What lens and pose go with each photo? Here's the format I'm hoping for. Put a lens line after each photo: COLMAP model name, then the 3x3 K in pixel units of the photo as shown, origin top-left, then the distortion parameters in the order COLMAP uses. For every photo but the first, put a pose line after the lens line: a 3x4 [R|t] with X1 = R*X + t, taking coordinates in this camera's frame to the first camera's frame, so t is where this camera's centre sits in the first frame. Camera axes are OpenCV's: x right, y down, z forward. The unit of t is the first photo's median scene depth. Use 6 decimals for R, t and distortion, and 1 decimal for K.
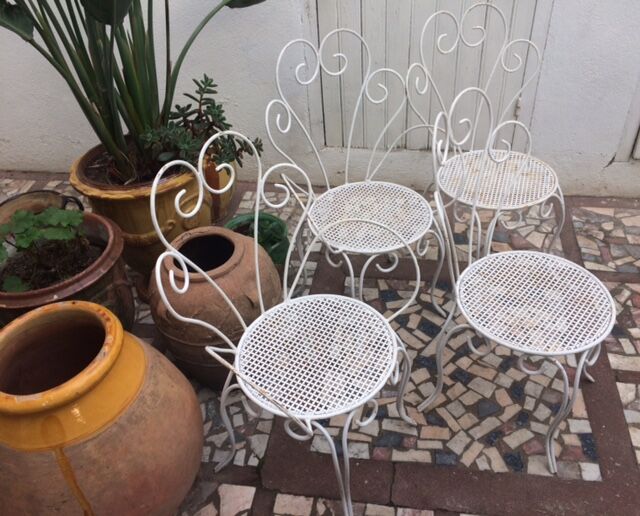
lens RADIAL K [[587.3, 0, 336.5], [0, 587.3, 258.3], [0, 0, 1]] dist [0.096394, -0.121868]
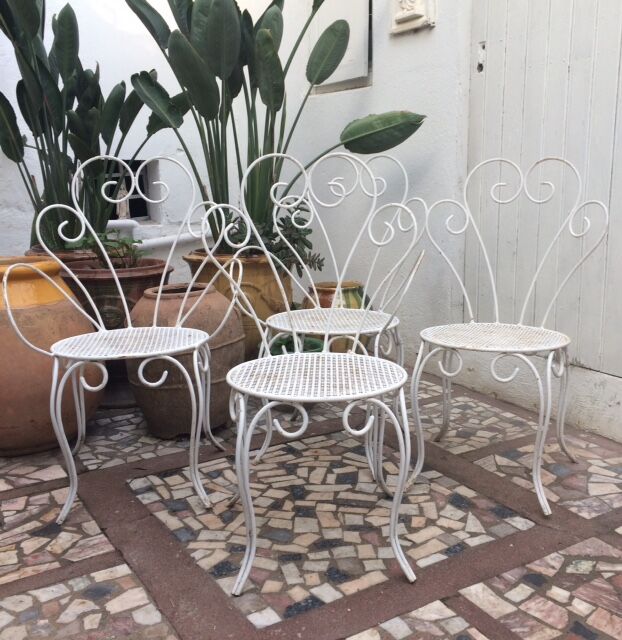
lens RADIAL K [[723.1, 0, 338.9], [0, 723.1, 319.8], [0, 0, 1]] dist [0.090810, -0.125128]
pose [[0.656549, 0.189168, -0.730178, 0.941395], [-0.498270, 0.835526, -0.231566, 0.194921], [0.566278, 0.515860, 0.642820, 0.274397]]
